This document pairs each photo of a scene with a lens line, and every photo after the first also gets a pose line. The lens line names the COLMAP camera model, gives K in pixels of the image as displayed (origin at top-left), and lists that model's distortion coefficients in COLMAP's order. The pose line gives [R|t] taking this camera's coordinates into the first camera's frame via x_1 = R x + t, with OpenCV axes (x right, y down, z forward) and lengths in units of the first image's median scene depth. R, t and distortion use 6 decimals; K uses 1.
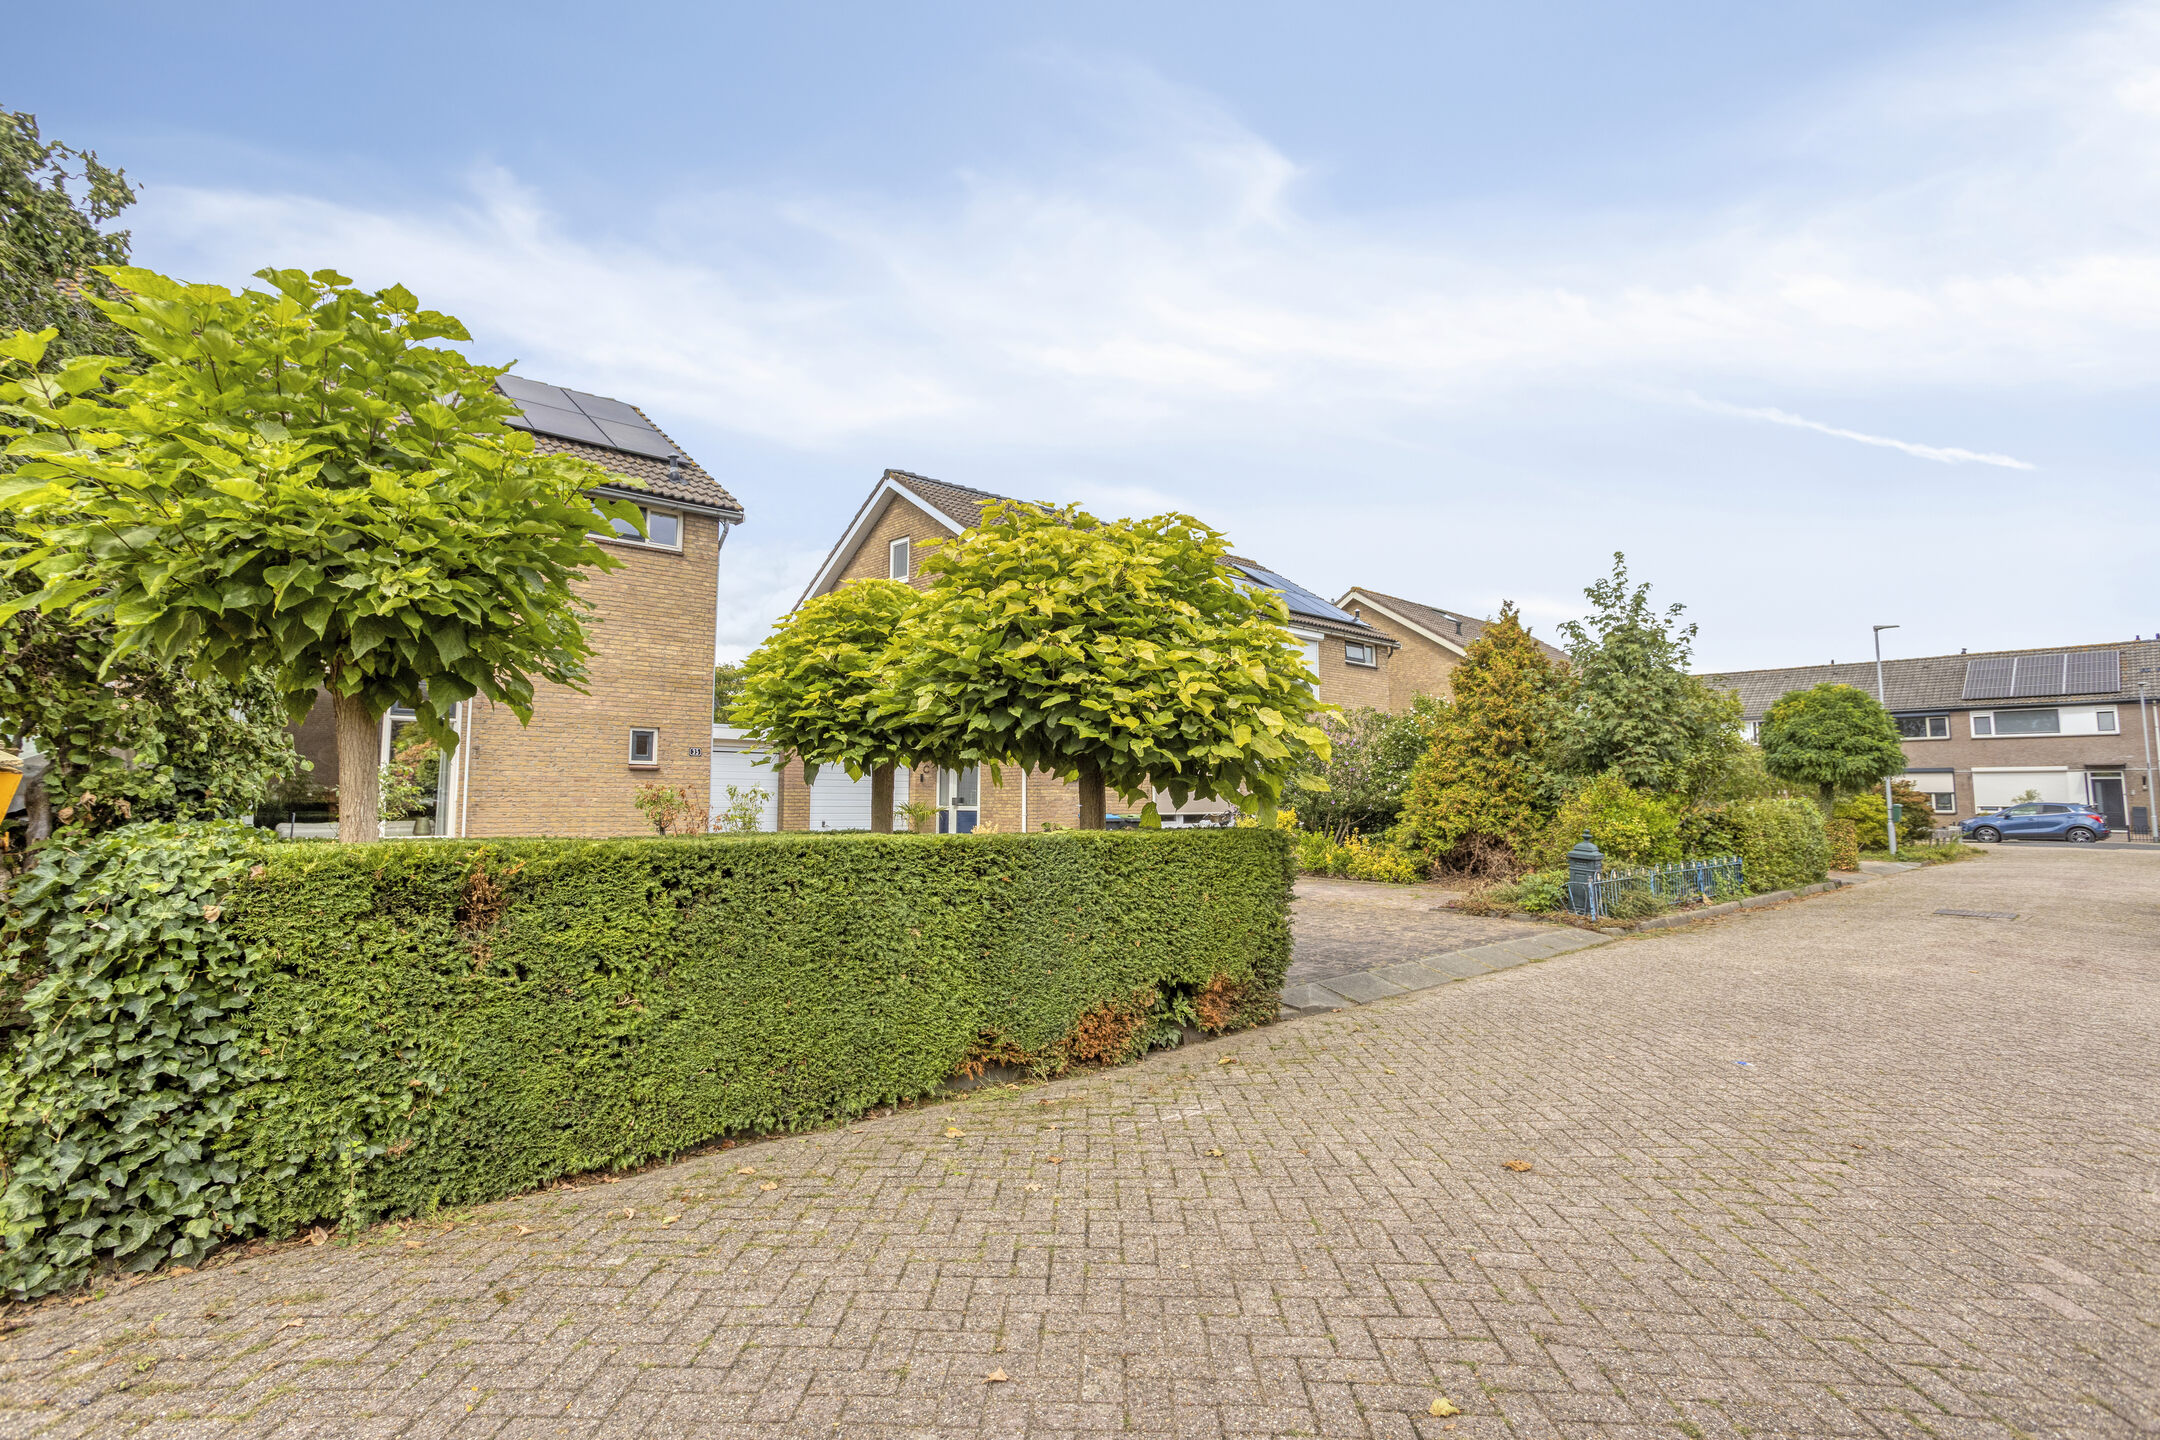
lens RADIAL K [[1048.6, 0, 1059.6], [0, 1048.6, 693.8], [0, 0, 1]] dist [-0.062726, 0.040157]
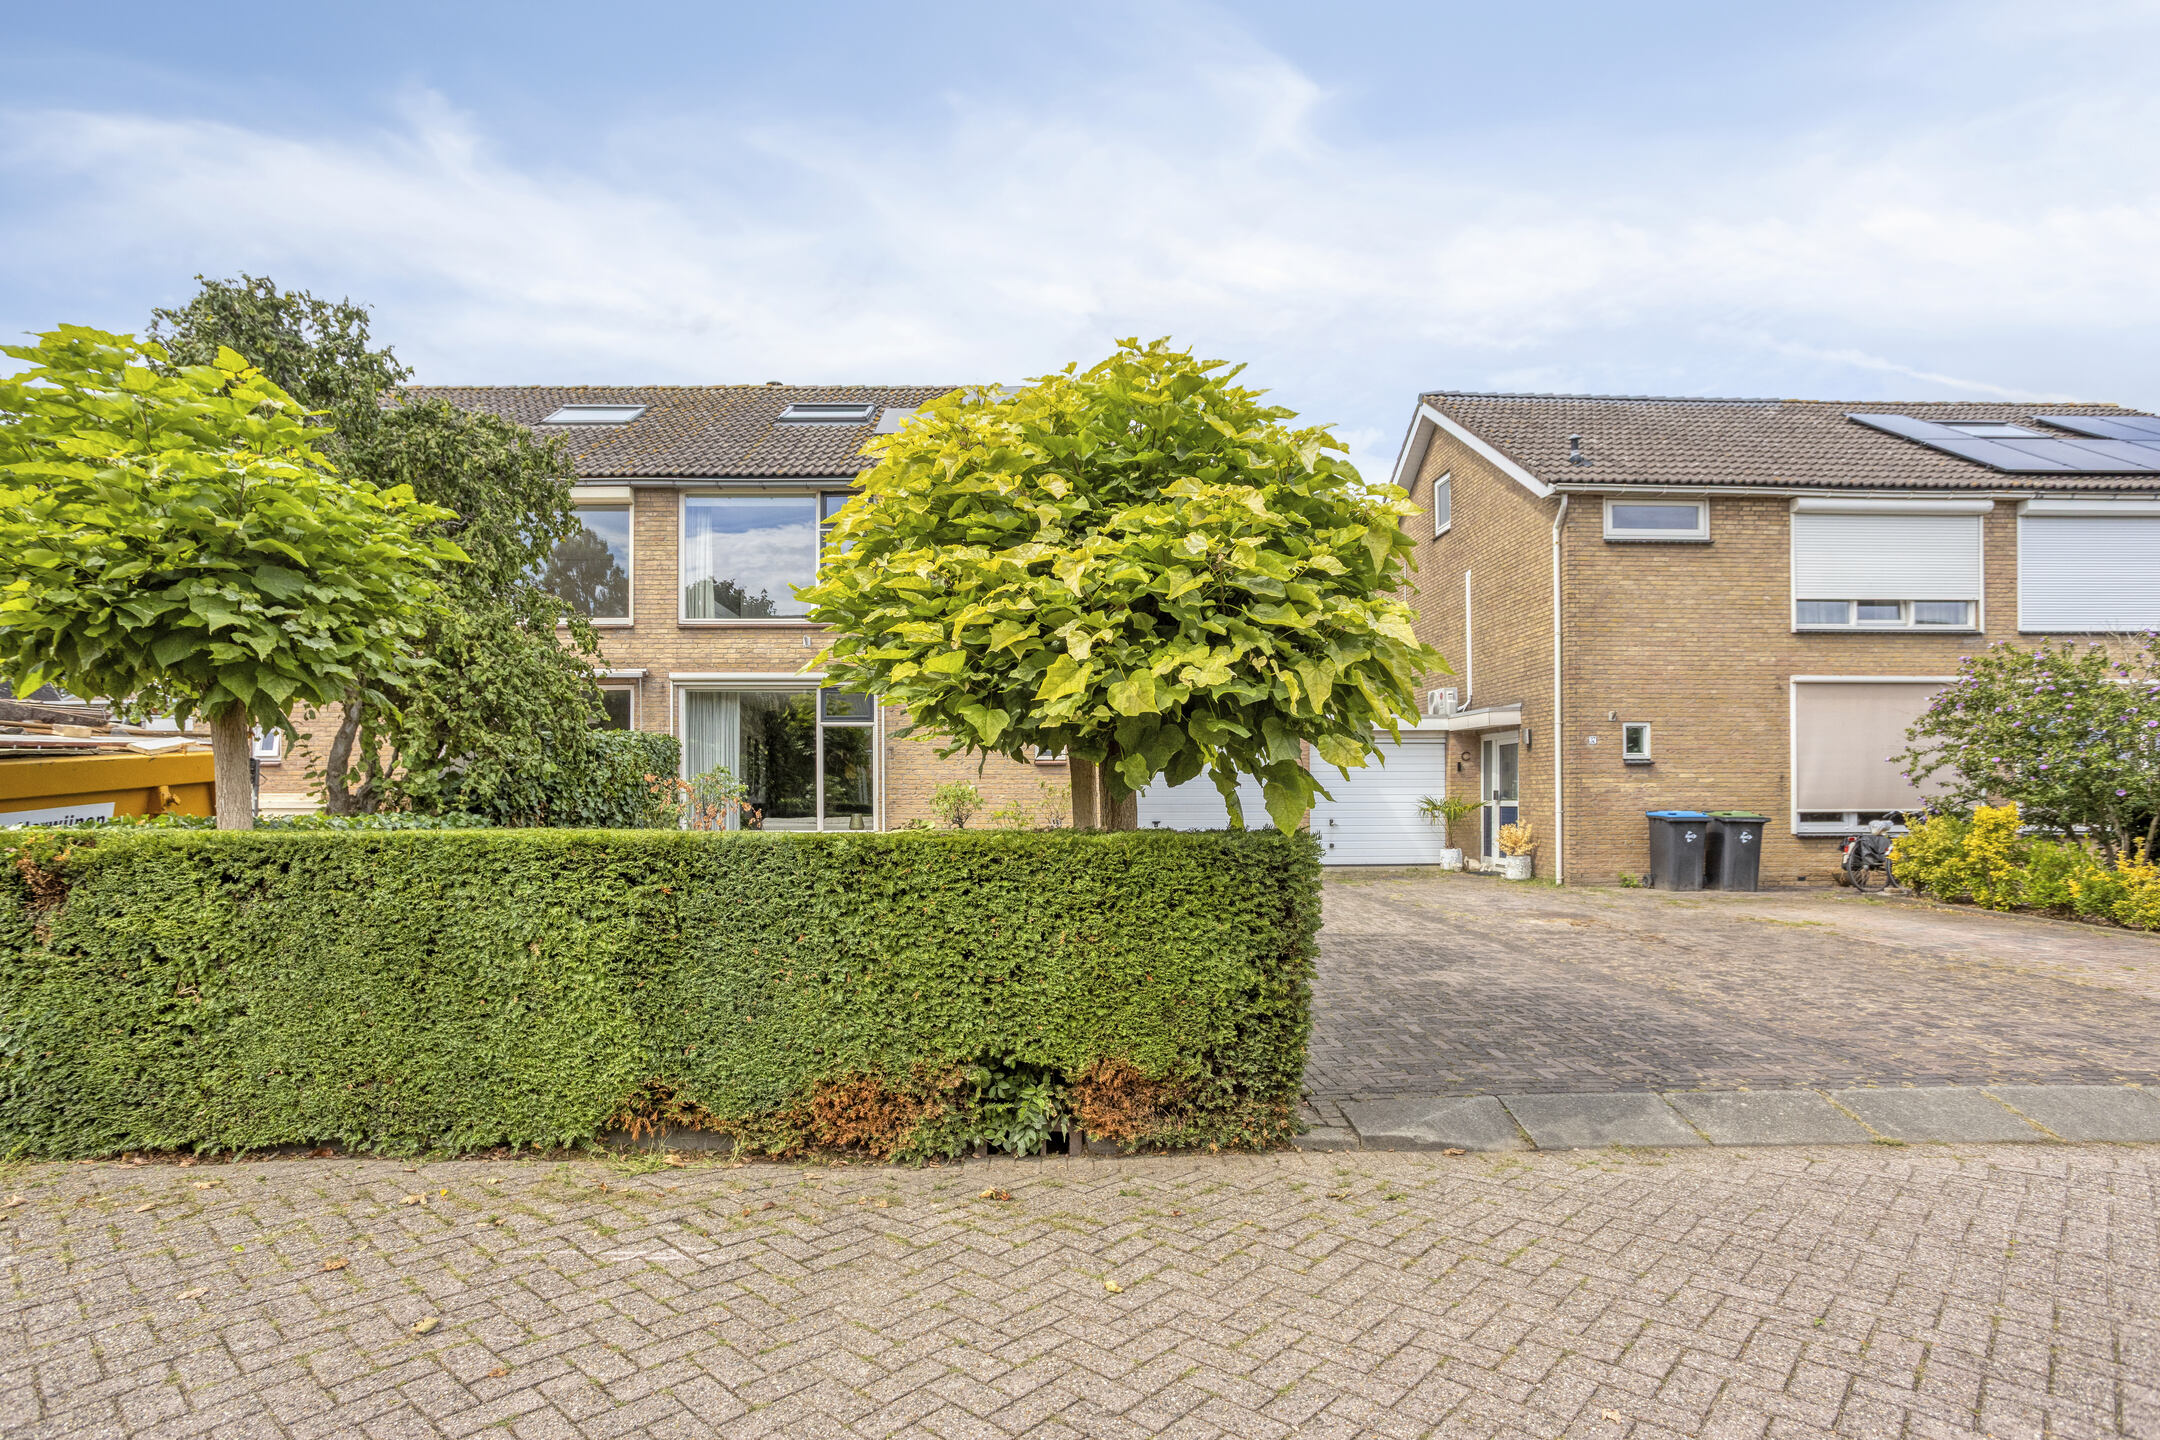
lens RADIAL K [[1098.4, 0, 1039.9], [0, 1098.4, 761.9], [0, 0, 1]] dist [-0.052307, 0.033552]
pose [[0.758606, -0.026178, -0.651024, 0.744353], [0.071219, 0.996537, 0.042916, 0.074401], [0.647646, -0.078922, 0.757843, 0.632987]]
